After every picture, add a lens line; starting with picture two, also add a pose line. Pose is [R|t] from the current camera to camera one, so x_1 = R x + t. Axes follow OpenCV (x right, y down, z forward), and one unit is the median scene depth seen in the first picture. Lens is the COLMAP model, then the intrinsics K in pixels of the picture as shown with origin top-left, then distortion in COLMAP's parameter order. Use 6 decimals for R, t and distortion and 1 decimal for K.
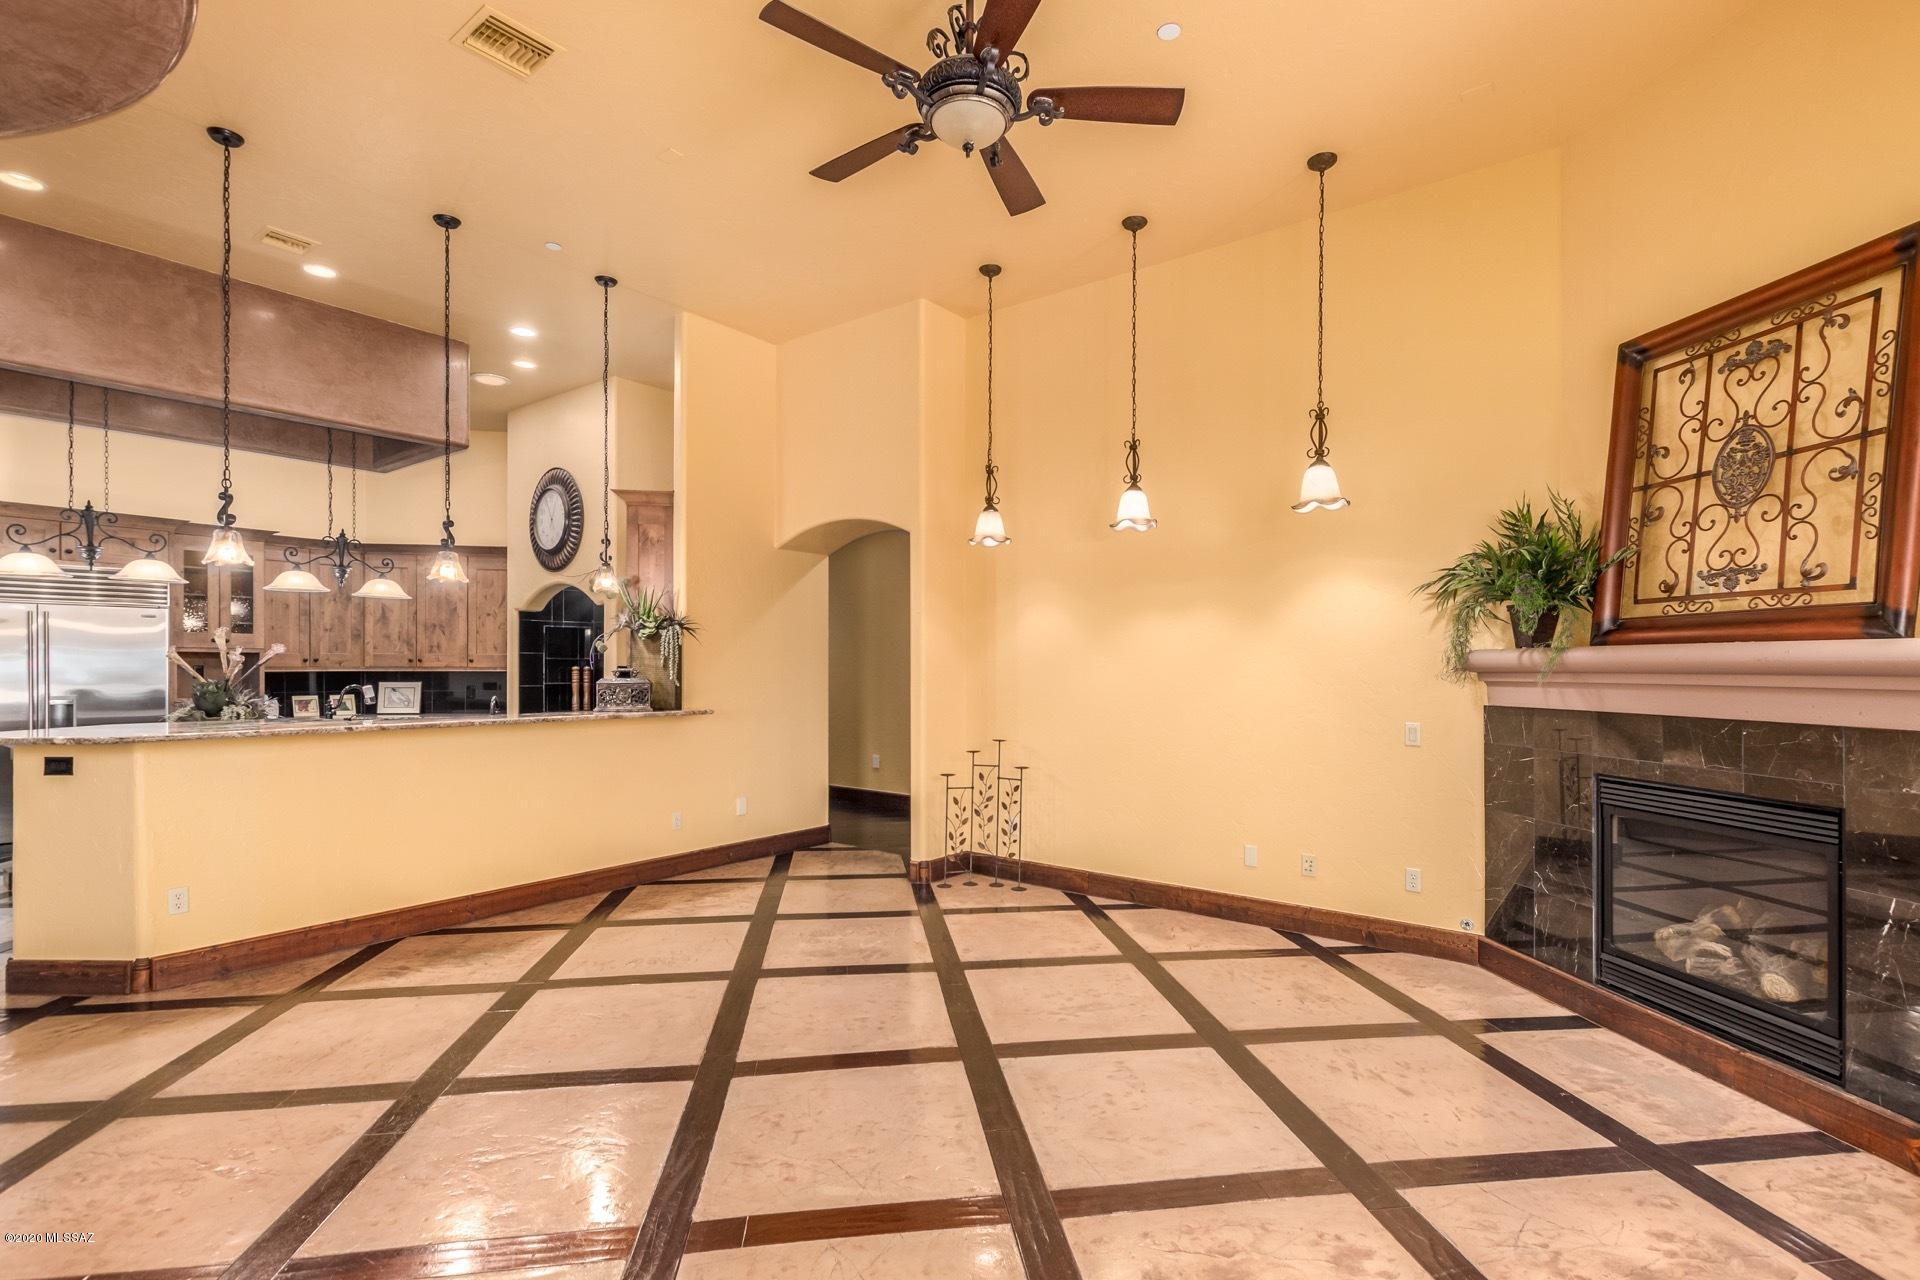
lens RADIAL K [[877.1, 0, 968.3], [0, 877.1, 656.4], [0, 0, 1]] dist [0.002474, 0.000645]
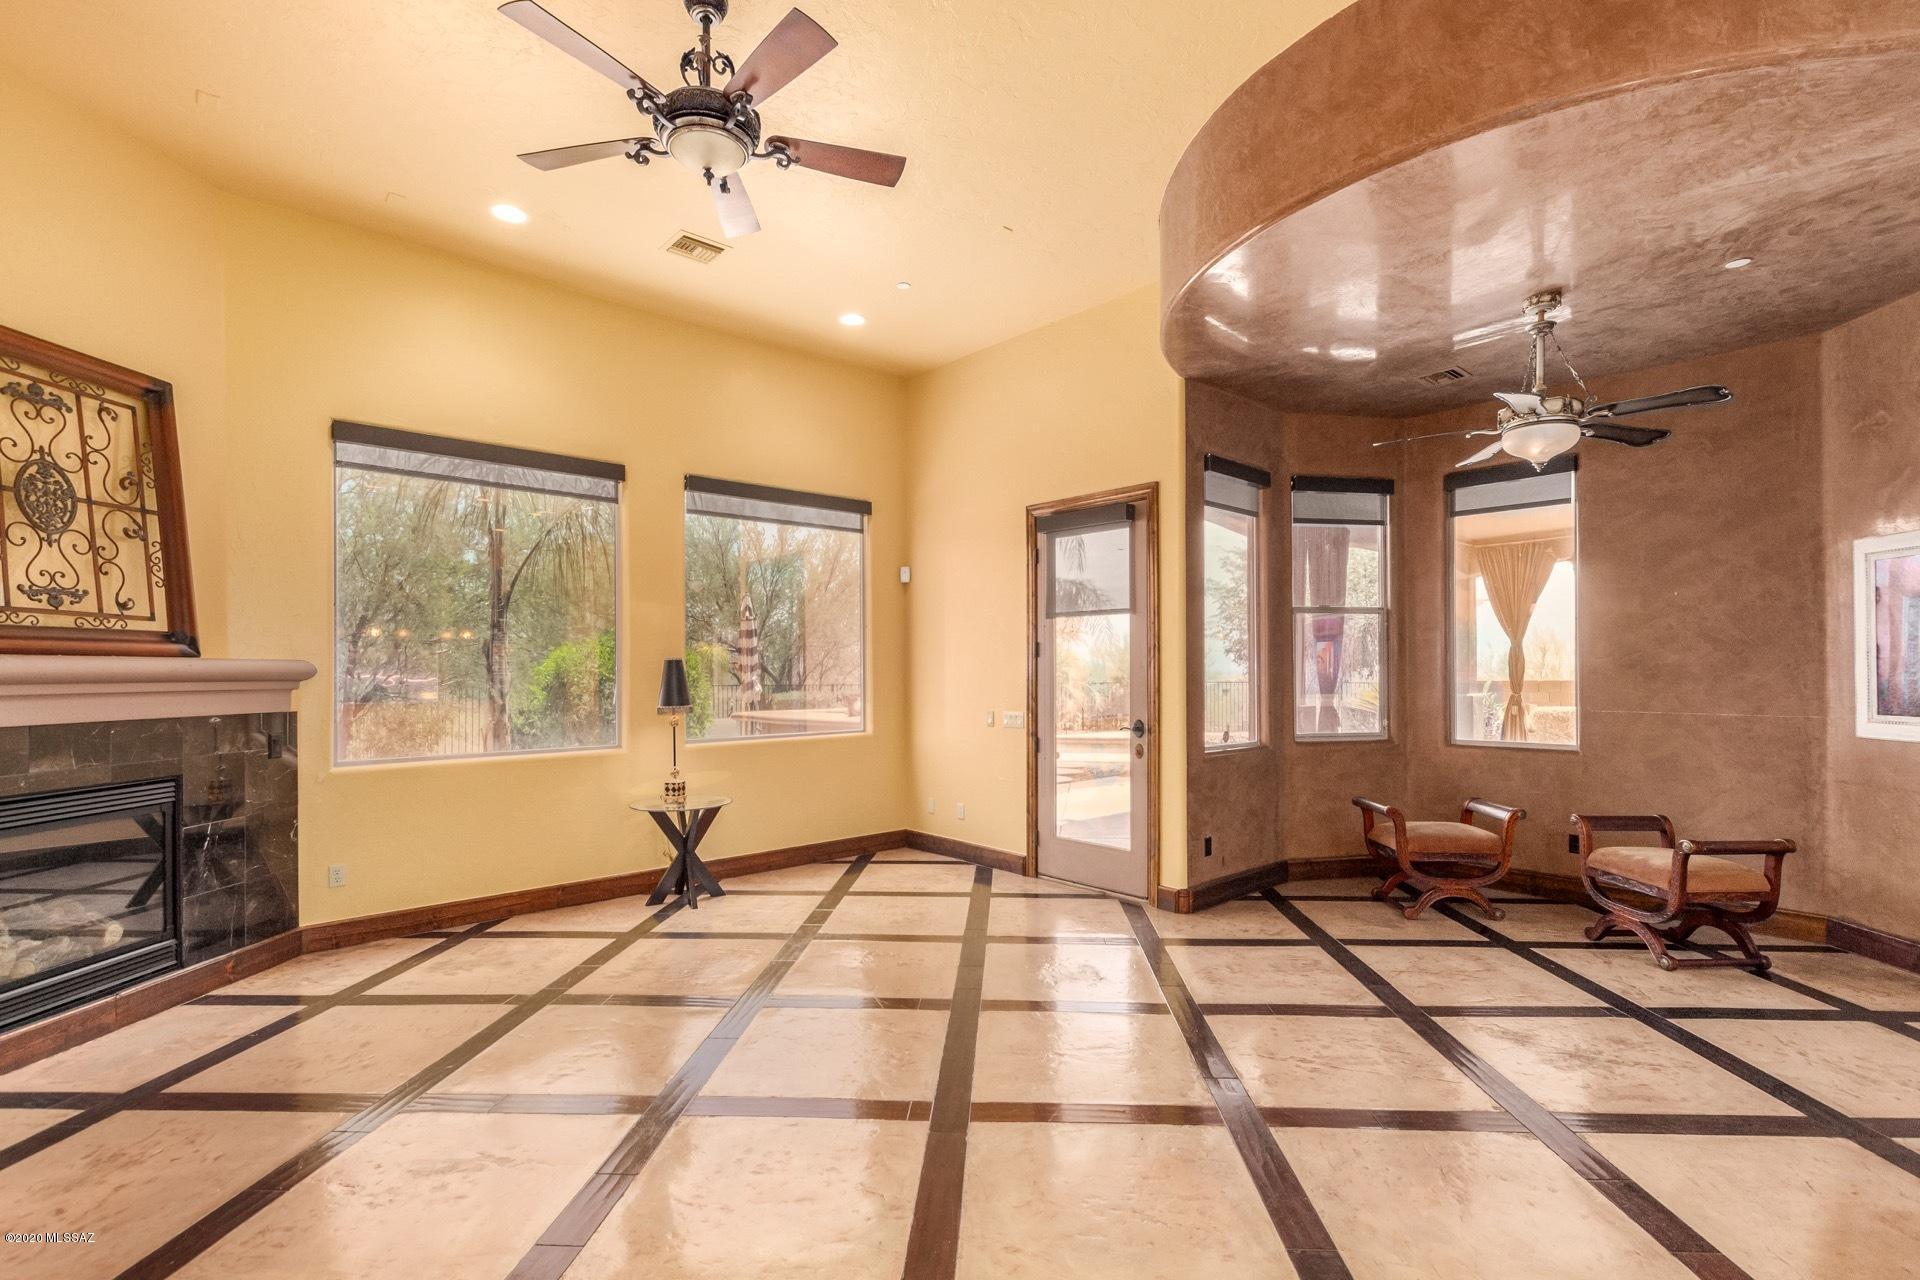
lens RADIAL K [[877.1, 0, 973.2], [0, 877.1, 671.0], [0, 0, 1]] dist [0.002474, 0.000645]
pose [[-0.982397, 0.002066, 0.186791, -0.481719], [0.000079, 0.999943, -0.010644, 0.016390], [-0.186803, -0.010442, -0.982342, 1.898266]]
